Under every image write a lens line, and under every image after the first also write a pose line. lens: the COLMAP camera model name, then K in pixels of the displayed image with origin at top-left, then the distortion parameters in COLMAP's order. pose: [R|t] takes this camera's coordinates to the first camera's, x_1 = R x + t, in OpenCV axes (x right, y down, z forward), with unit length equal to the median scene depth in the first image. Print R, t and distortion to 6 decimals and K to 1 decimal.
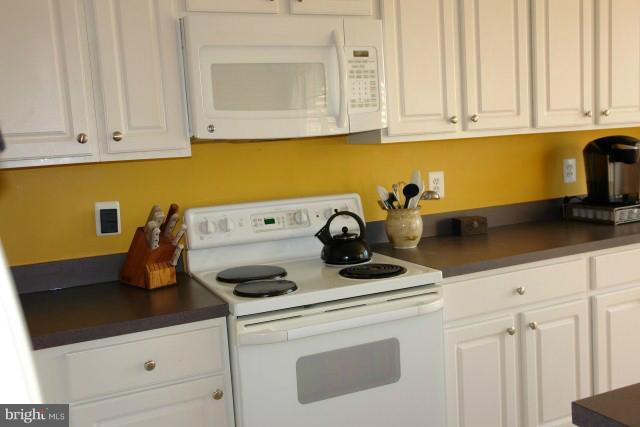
lens RADIAL K [[596.1, 0, 320.0], [0, 596.1, 213.5], [0, 0, 1]] dist [-0.004980, -0.002927]
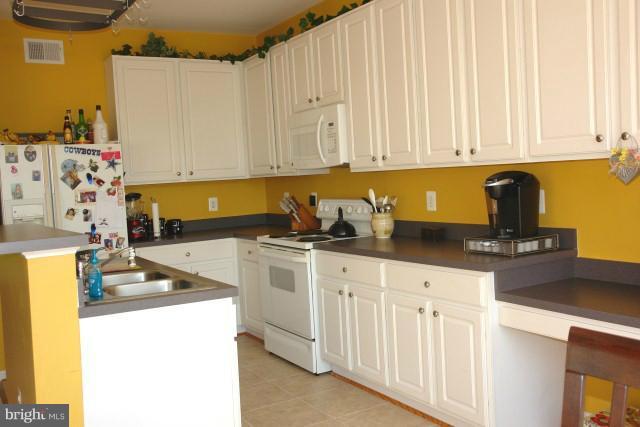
lens RADIAL K [[596.1, 0, 320.0], [0, 596.1, 213.5], [0, 0, 1]] dist [-0.004980, -0.002927]
pose [[0.151968, 0.121720, -0.980862, 1.730048], [-0.078020, 0.990769, 0.110861, -0.178058], [0.985301, 0.059680, 0.160062, 0.622735]]
